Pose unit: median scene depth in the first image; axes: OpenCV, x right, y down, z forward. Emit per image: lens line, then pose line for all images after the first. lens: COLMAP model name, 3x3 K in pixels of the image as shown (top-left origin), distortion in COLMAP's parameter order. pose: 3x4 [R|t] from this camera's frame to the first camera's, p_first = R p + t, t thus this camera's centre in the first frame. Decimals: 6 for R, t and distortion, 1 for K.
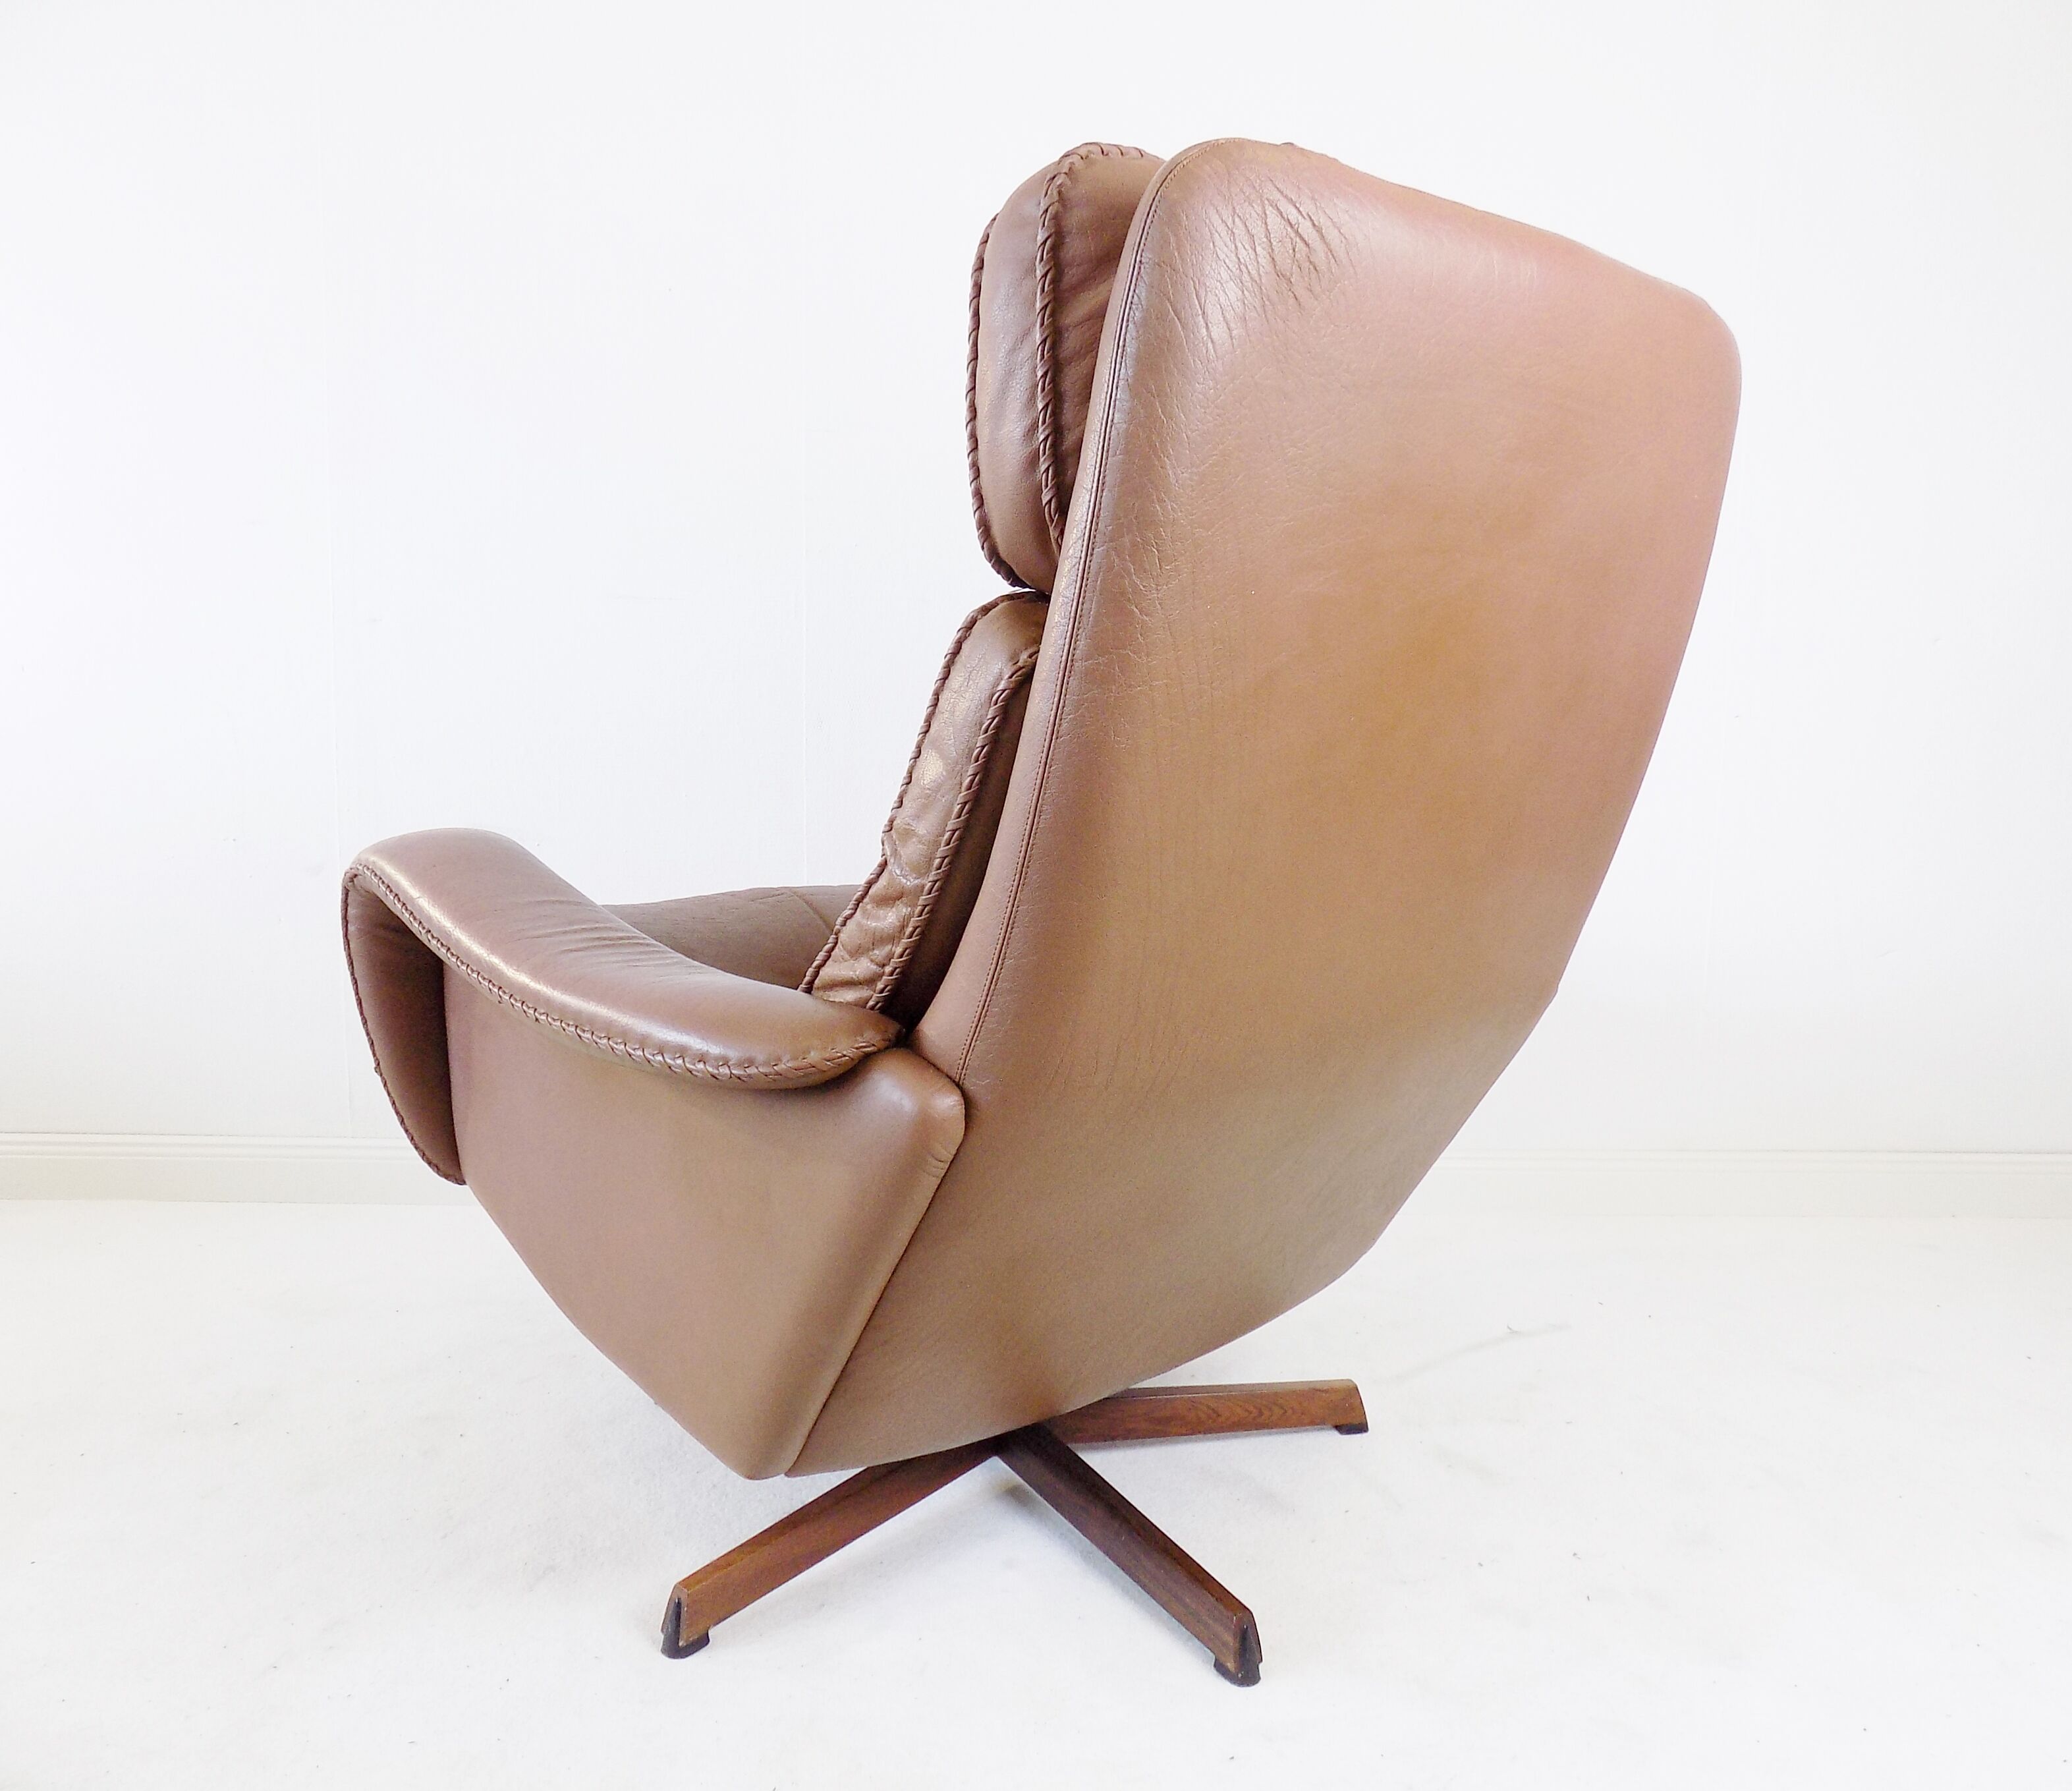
lens RADIAL K [[1631.1, 0, 1036.0], [0, 1631.1, 895.5], [0, 0, 1]] dist [-0.050811, 0.002634]
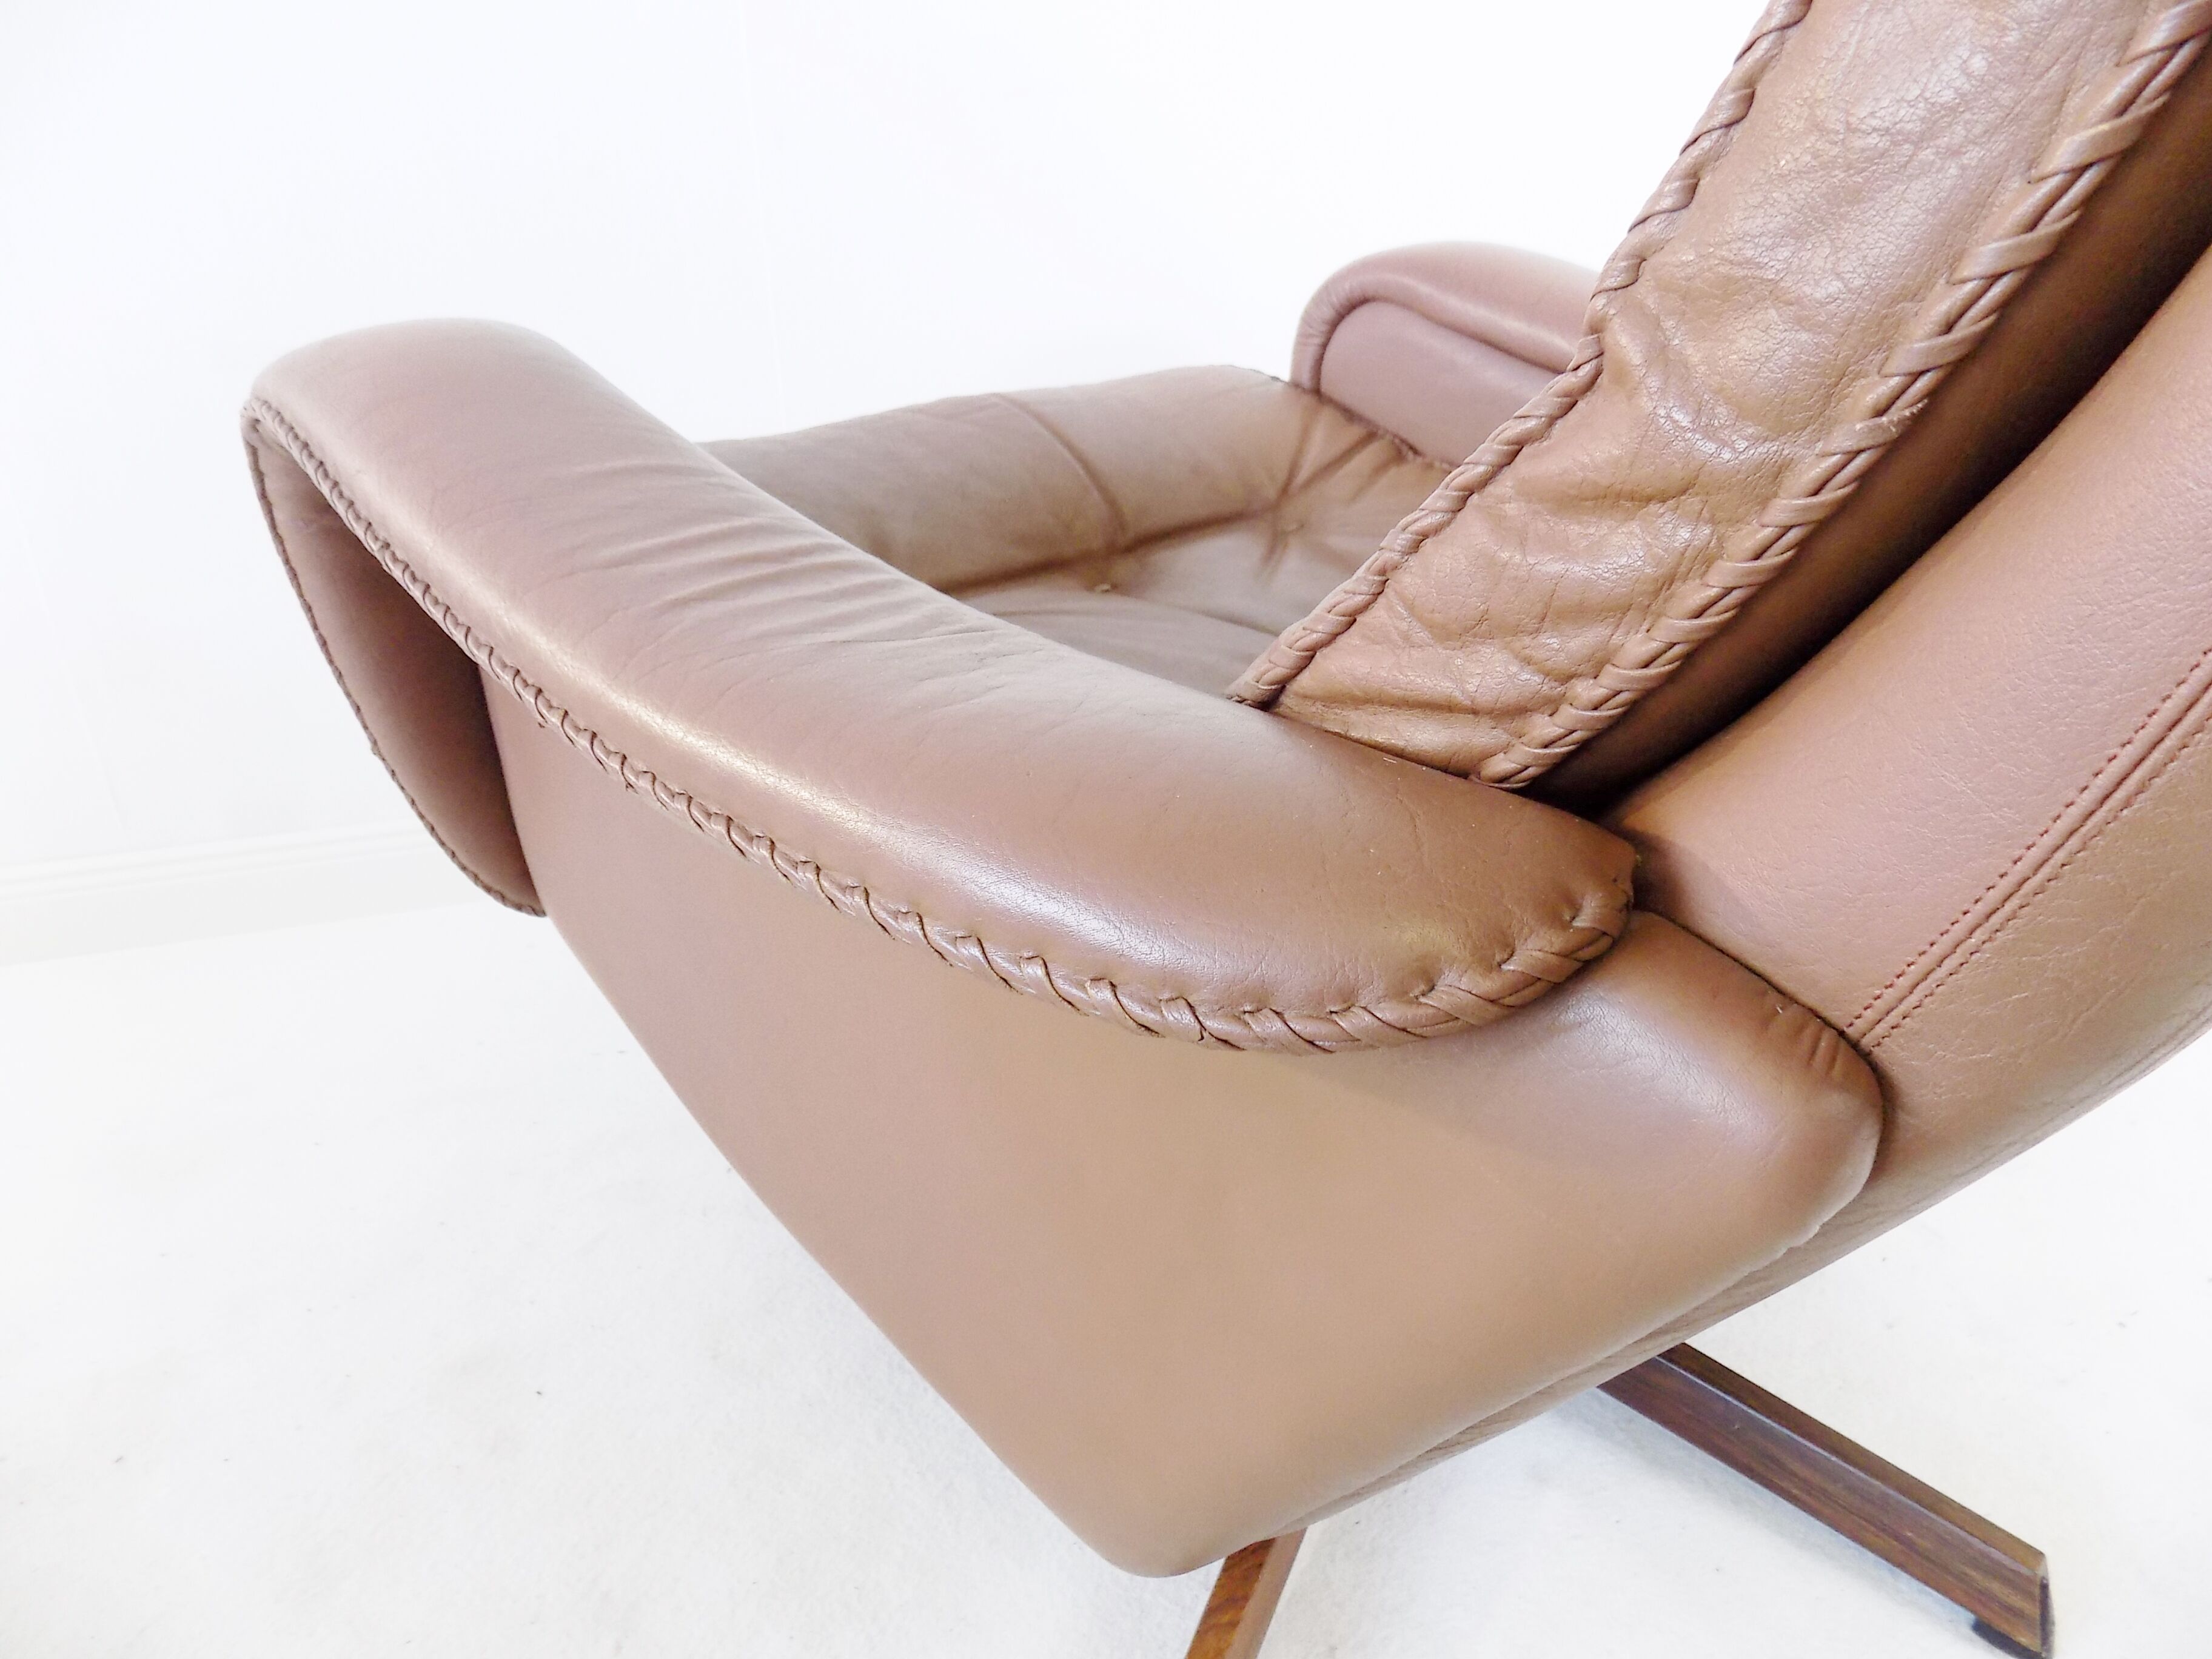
lens RADIAL K [[1510.5, 0, 1106.0], [0, 1510.5, 829.5], [0, 0, 1]] dist [-0.148663, 0.169796]
pose [[0.999372, -0.035399, -0.001603, -0.207875], [0.034225, 0.952534, 0.302502, -0.029865], [-0.009182, -0.302367, 0.953147, 0.717630]]
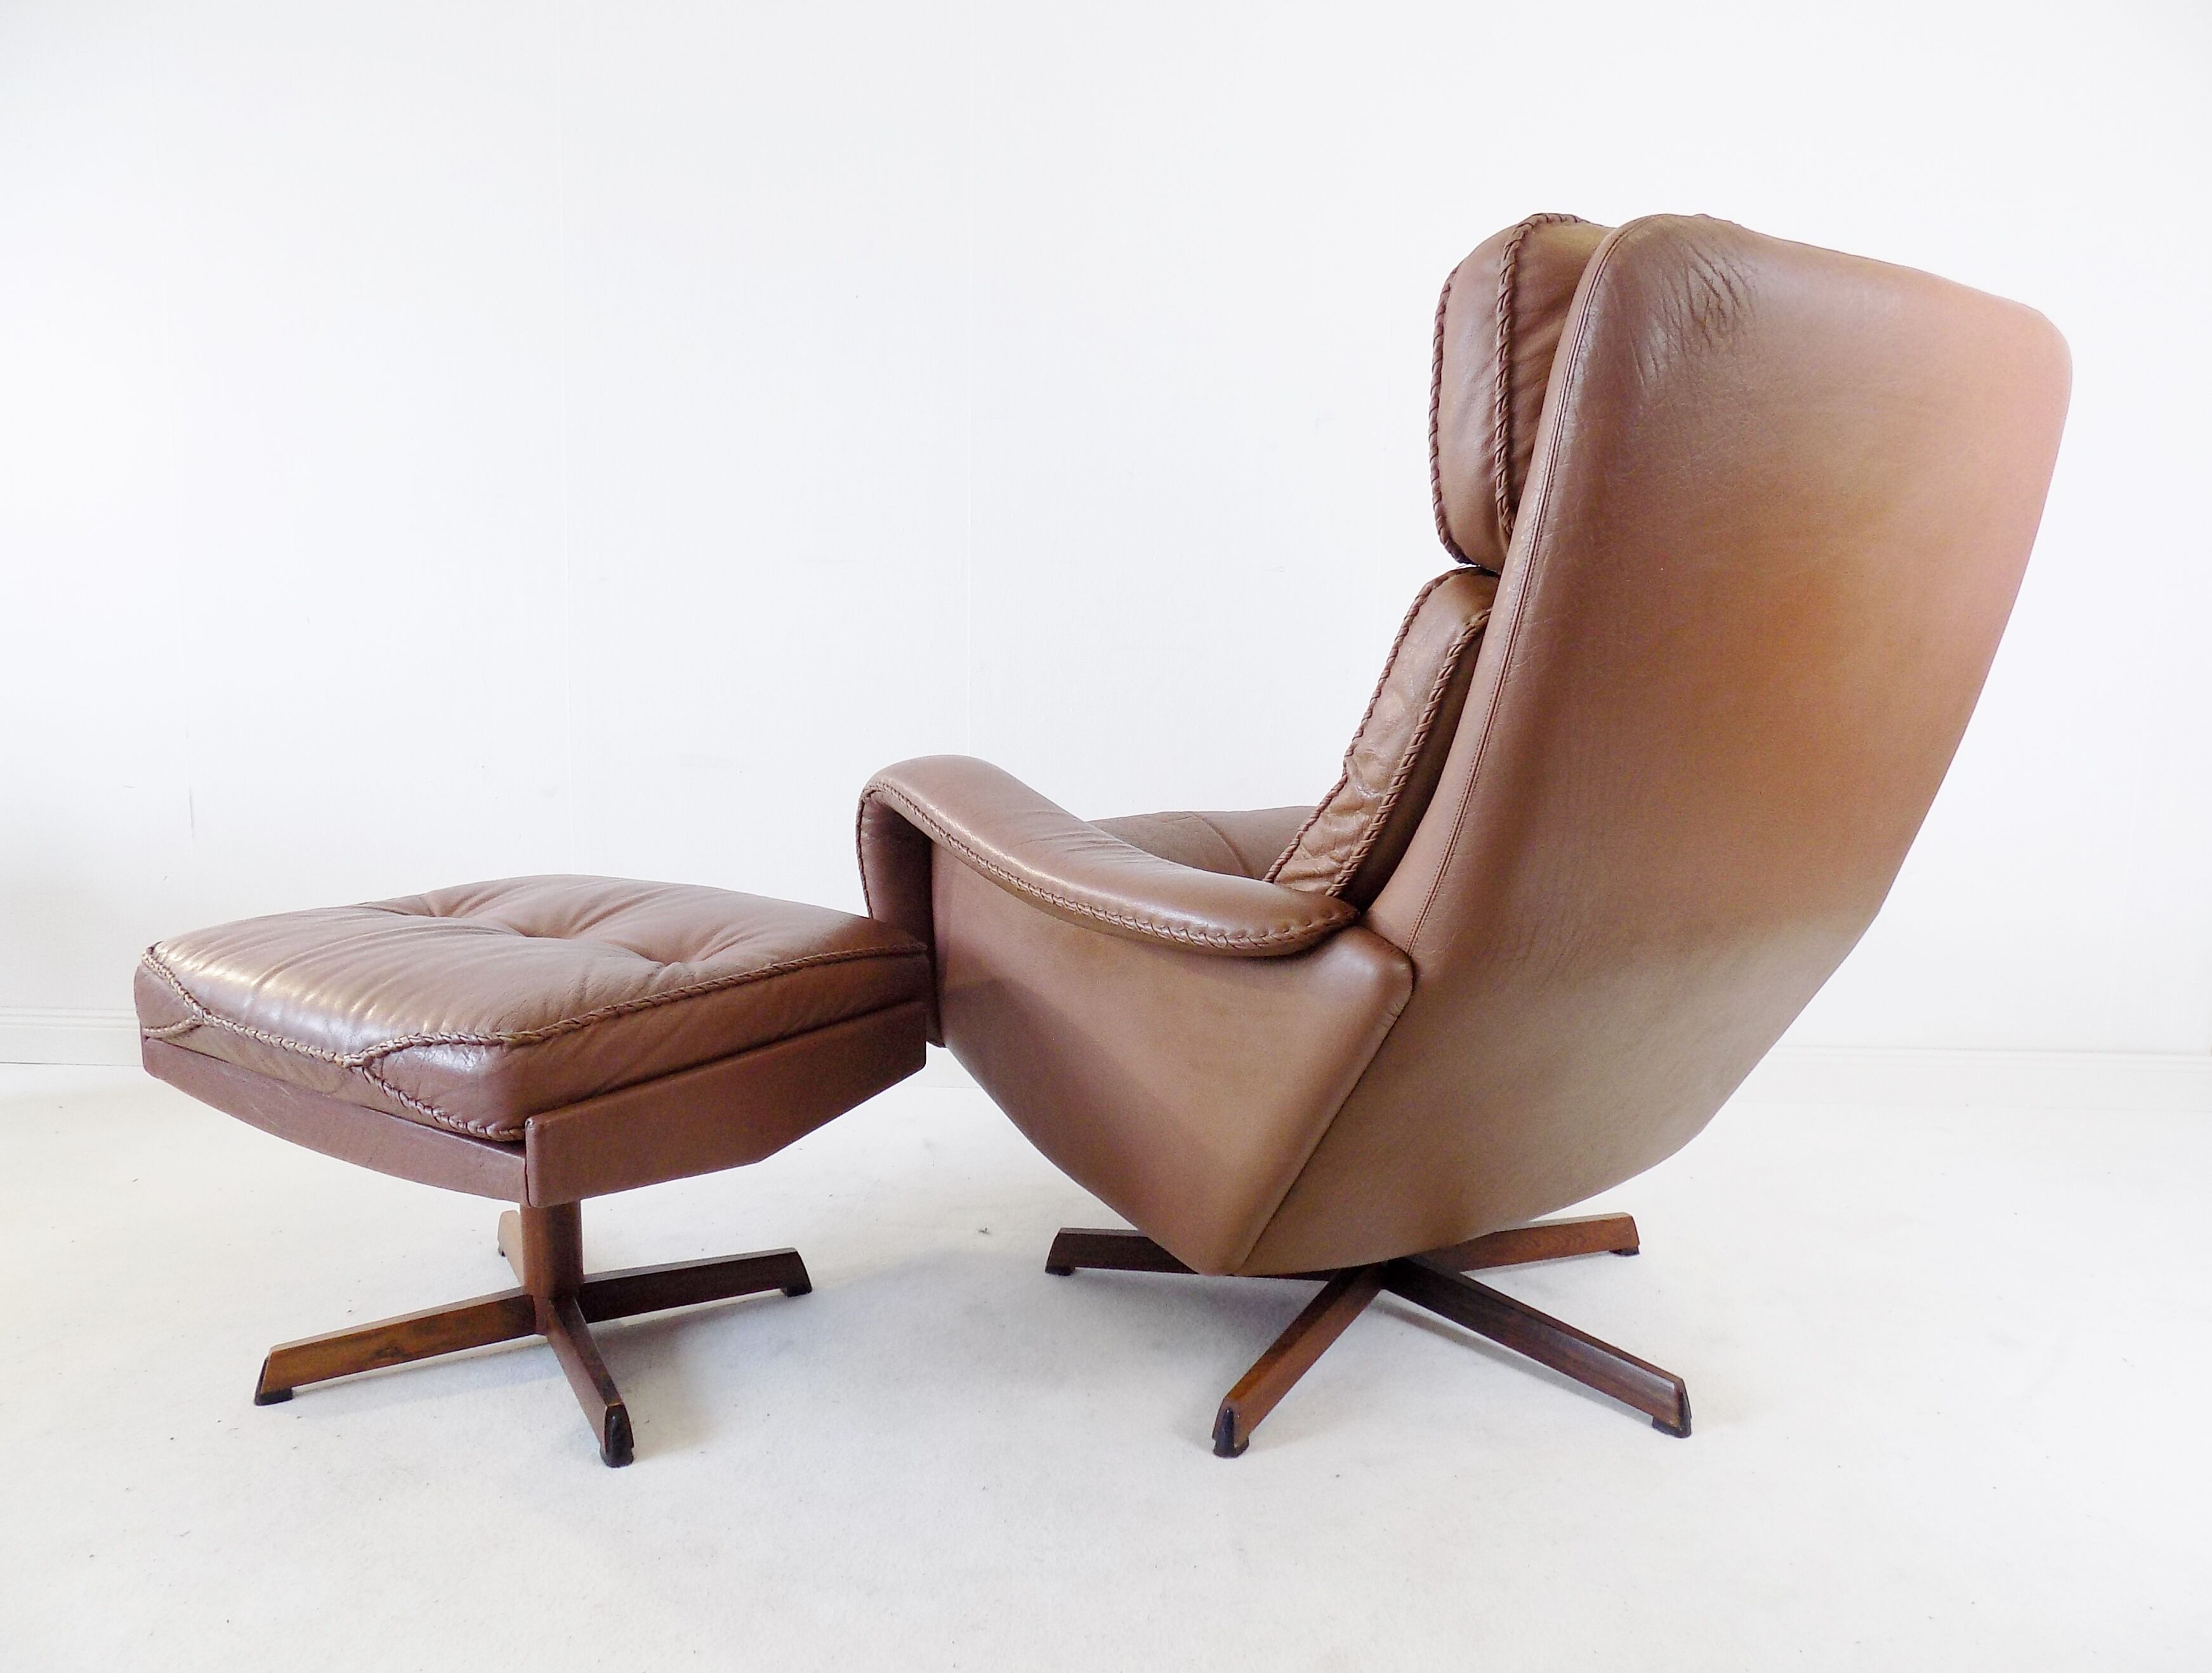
lens RADIAL K [[1572.9, 0, 1154.0], [0, 1572.9, 837.7], [0, 0, 1]] dist [0.003434, 0.000643]
pose [[0.995733, 0.014878, -0.091078, -0.135961], [-0.015037, 0.999886, -0.001055, 0.029363], [0.091052, 0.002420, 0.995843, -0.242310]]
